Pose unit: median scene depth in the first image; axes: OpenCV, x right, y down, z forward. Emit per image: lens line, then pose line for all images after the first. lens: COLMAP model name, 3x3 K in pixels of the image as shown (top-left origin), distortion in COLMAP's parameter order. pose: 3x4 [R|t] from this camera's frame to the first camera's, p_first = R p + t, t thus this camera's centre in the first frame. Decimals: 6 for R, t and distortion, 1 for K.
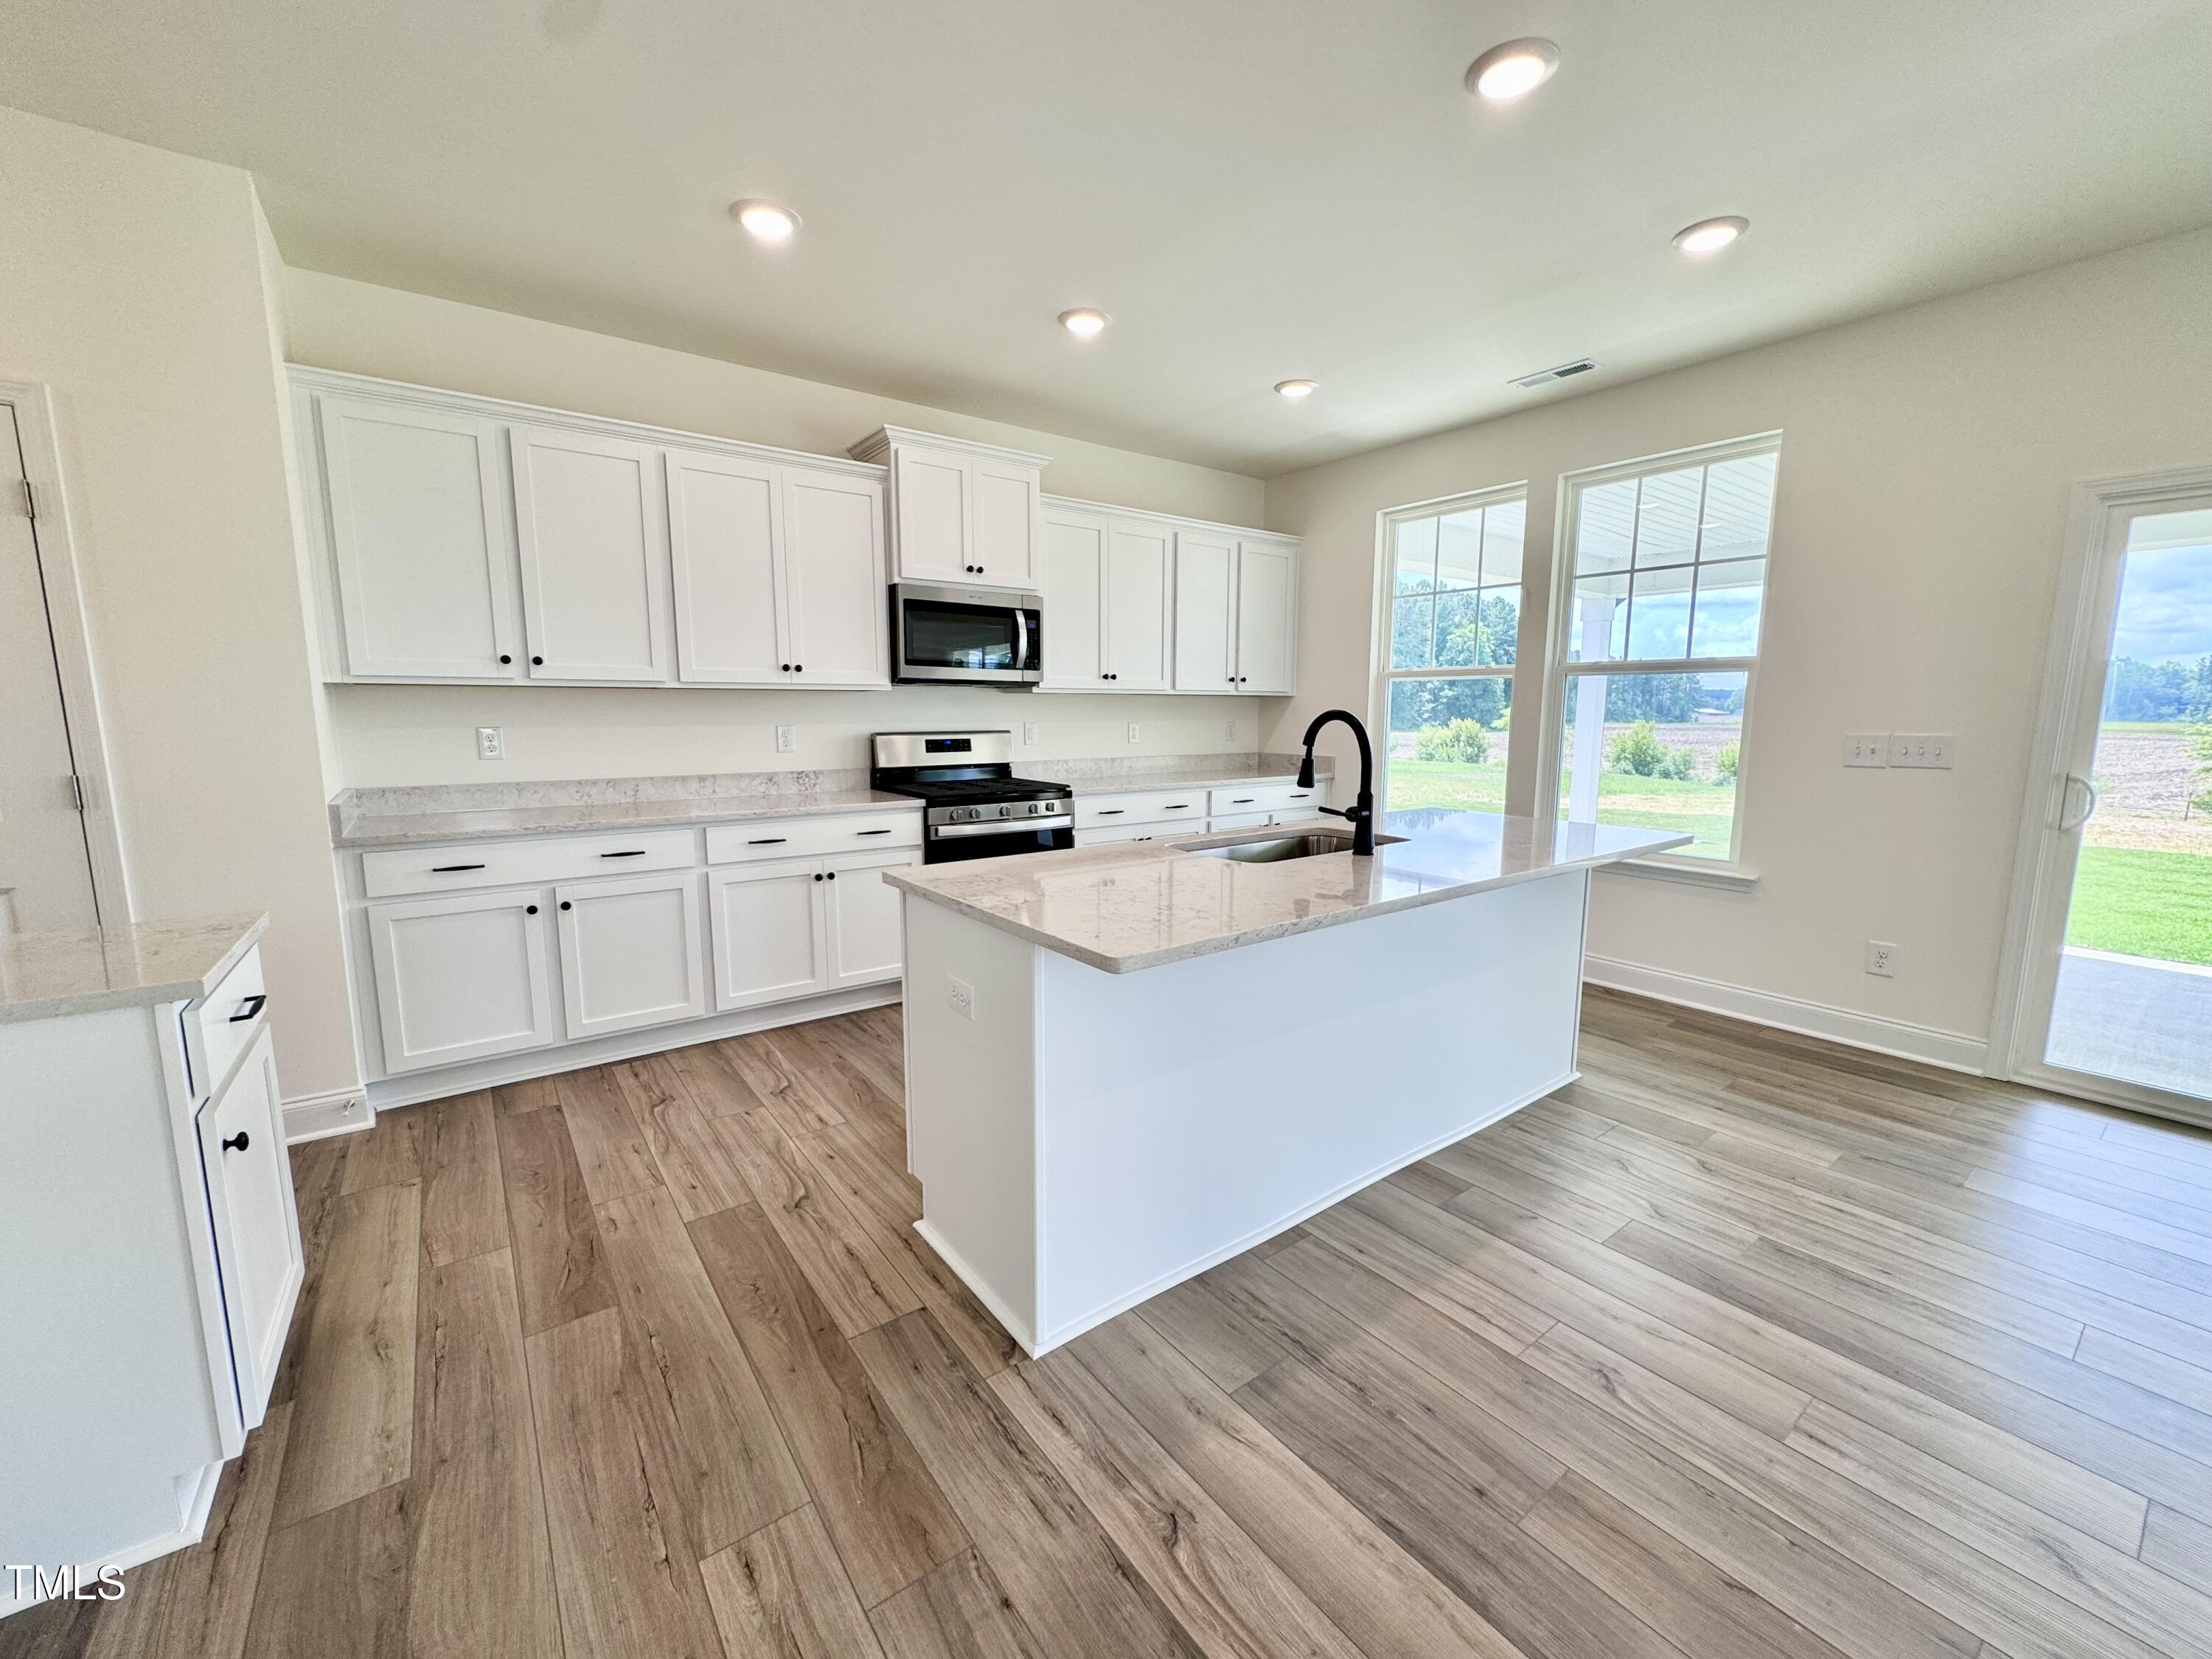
lens RADIAL K [[882.9, 0, 1105.6], [0, 882.9, 831.0], [0, 0, 1]] dist [-0.003465, 0.000473]
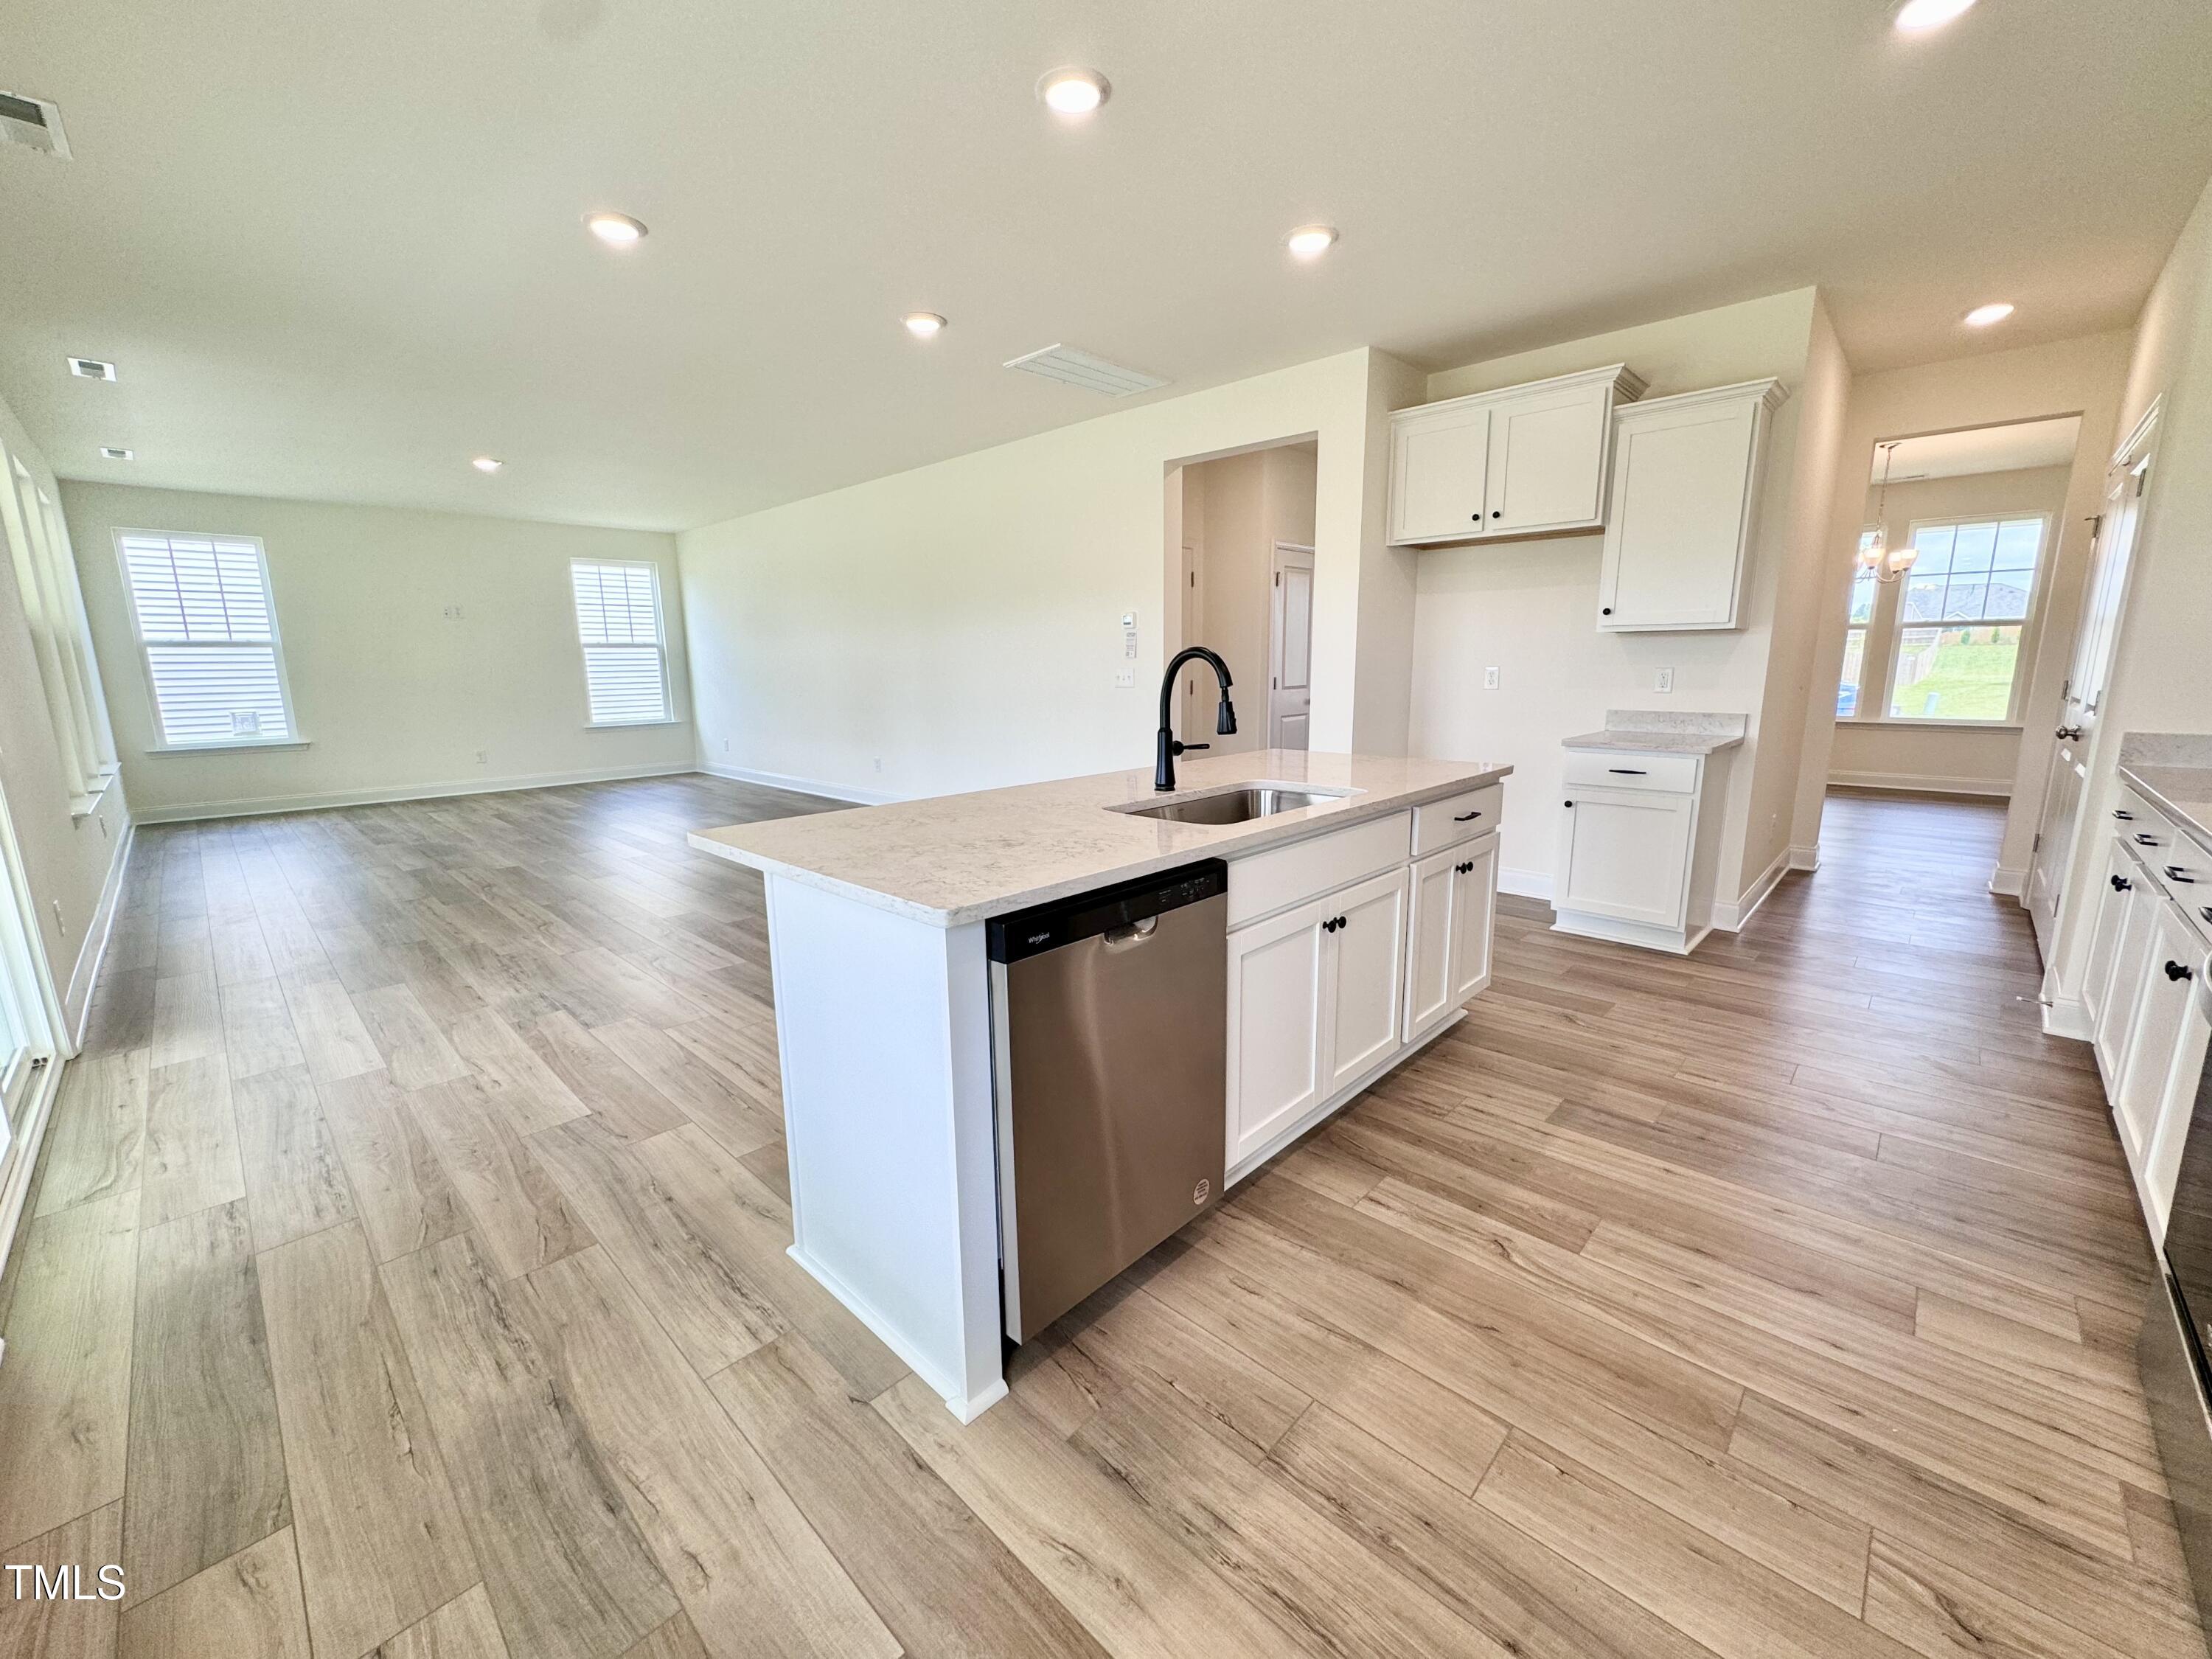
lens RADIAL K [[884.6, 0, 1102.0], [0, 884.6, 828.5], [0, 0, 1]] dist [-0.001211, 0.000068]
pose [[-0.987111, 0.039029, -0.155204, 0.376537], [-0.012929, 0.947186, 0.320424, -0.185770], [0.159513, 0.318301, -0.934473, 1.404096]]
